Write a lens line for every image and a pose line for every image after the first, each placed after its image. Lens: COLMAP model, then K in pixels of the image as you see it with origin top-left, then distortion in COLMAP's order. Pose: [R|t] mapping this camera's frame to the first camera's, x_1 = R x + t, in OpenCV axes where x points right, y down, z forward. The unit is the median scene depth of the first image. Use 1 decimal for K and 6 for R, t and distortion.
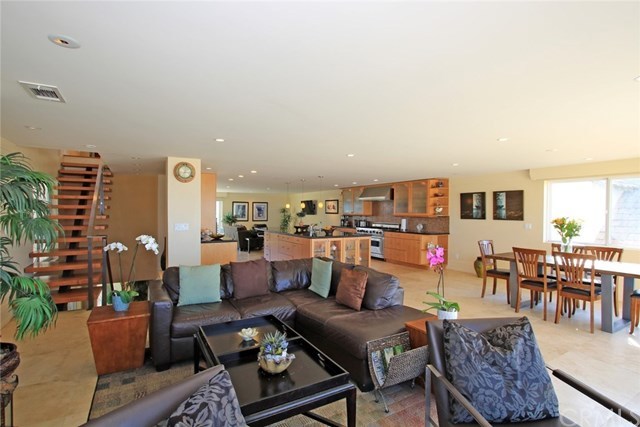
lens RADIAL K [[307.3, 0, 311.3], [0, 307.3, 214.9], [0, 0, 1]] dist [-0.014733, 0.003417]
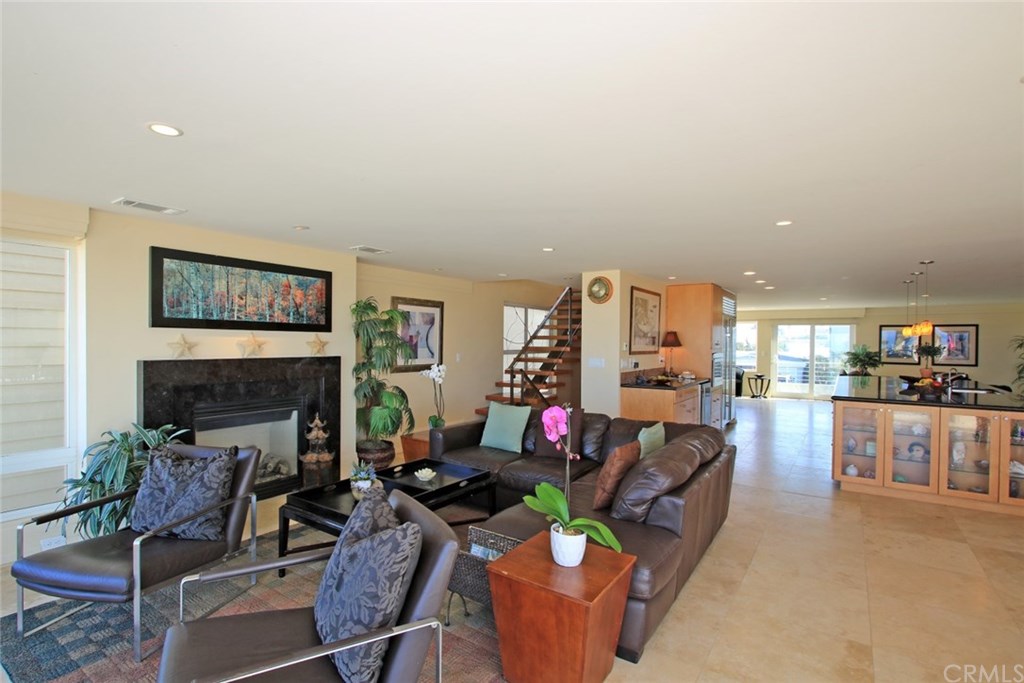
lens RADIAL K [[491.6, 0, 510.9], [0, 491.6, 346.3], [0, 0, 1]] dist [-0.014733, 0.003417]
pose [[0.443235, 0.006360, -0.896383, 0.339319], [-0.013937, 0.999903, 0.000203, 0.000310], [0.896297, 0.012403, 0.443281, 0.165597]]
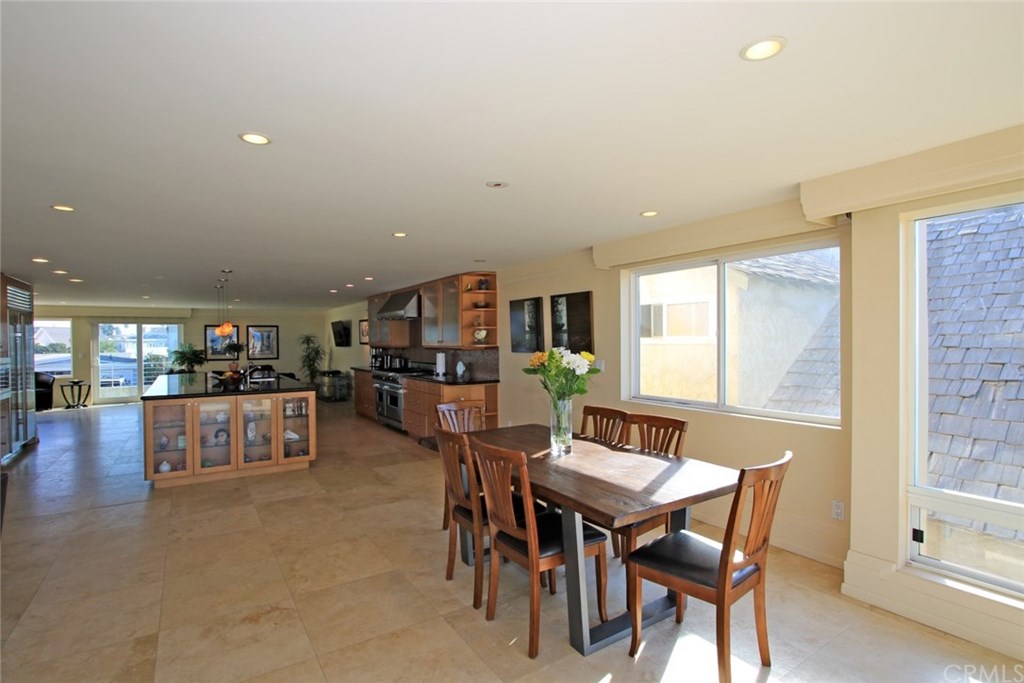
lens RADIAL K [[491.6, 0, 498.7], [0, 491.6, 345.5], [0, 0, 1]] dist [-0.014733, 0.003417]
pose [[0.998272, -0.016599, 0.056363, 0.372738], [0.016524, 0.999862, 0.001800, 0.000342], [-0.056385, -0.000866, 0.998409, 0.173760]]
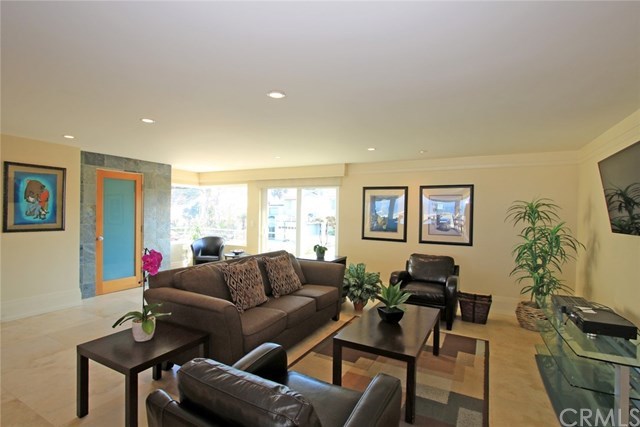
lens RADIAL K [[311.8, 0, 317.0], [0, 311.8, 214.7], [0, 0, 1]] dist [-0.005893, -0.000417]
pose [[0.541073, 0.010784, -0.840907, 0.058352], [-0.021278, 0.999773, -0.000871, -0.013398], [0.840707, 0.018364, 0.541180, 1.287093]]
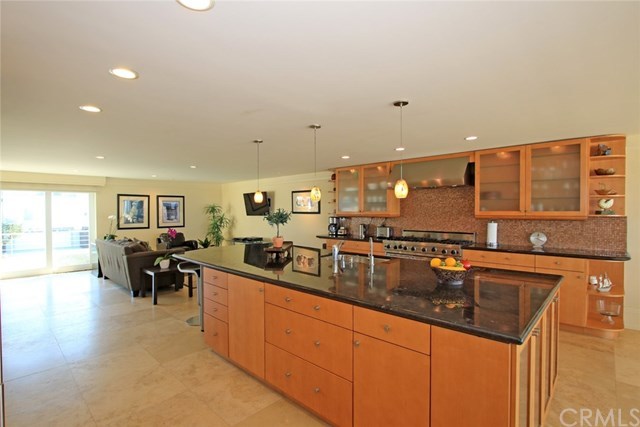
lens RADIAL K [[311.8, 0, 311.0], [0, 311.8, 215.2], [0, 0, 1]] dist [-0.005893, -0.000417]
pose [[0.959724, -0.013916, 0.280598, -0.137138], [0.012573, 0.999899, 0.006586, -0.007594], [-0.280662, -0.002793, 0.959803, 0.626041]]
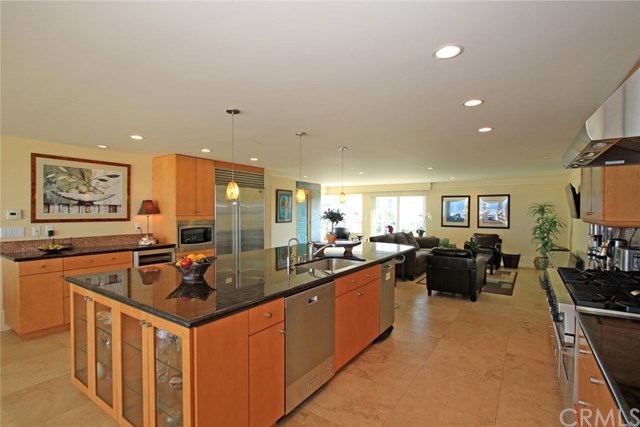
lens RADIAL K [[307.3, 0, 315.9], [0, 307.3, 214.4], [0, 0, 1]] dist [-0.014733, 0.003417]
pose [[0.440667, 0.006614, -0.897646, 0.347495], [-0.008699, 0.999957, 0.003097, -0.007035], [0.897628, 0.006444, 0.440706, 0.832467]]
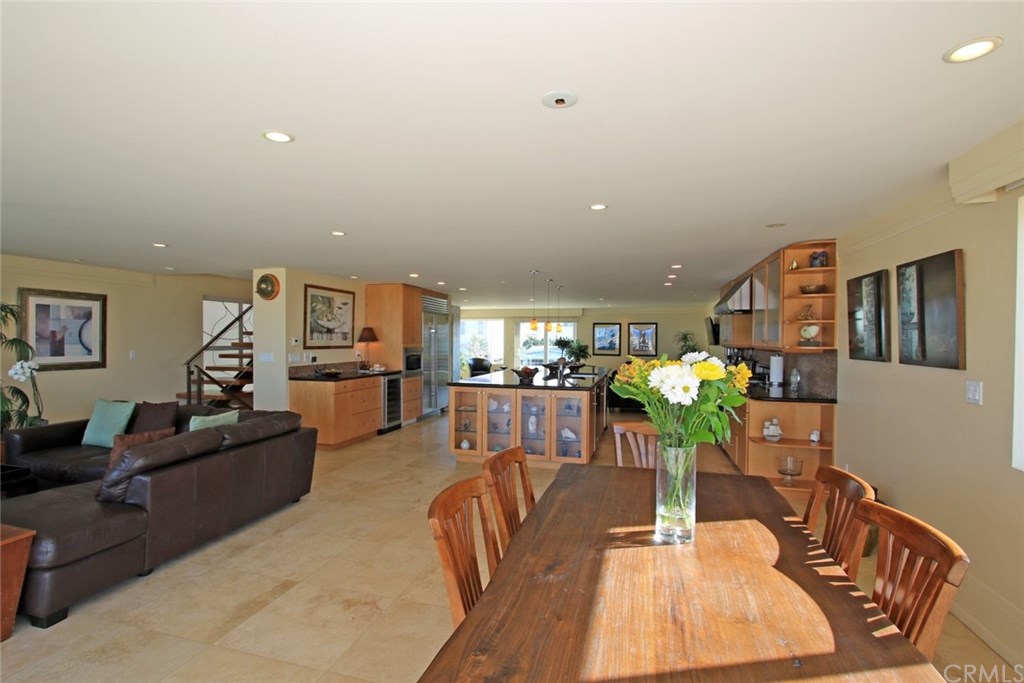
lens RADIAL K [[491.6, 0, 503.9], [0, 491.6, 341.6], [0, 0, 1]] dist [-0.014733, 0.003417]
pose [[0.705449, 0.001755, -0.708758, 0.527532], [-0.007363, 0.999961, -0.004853, -0.000157], [0.708722, 0.008642, 0.705435, 0.330929]]
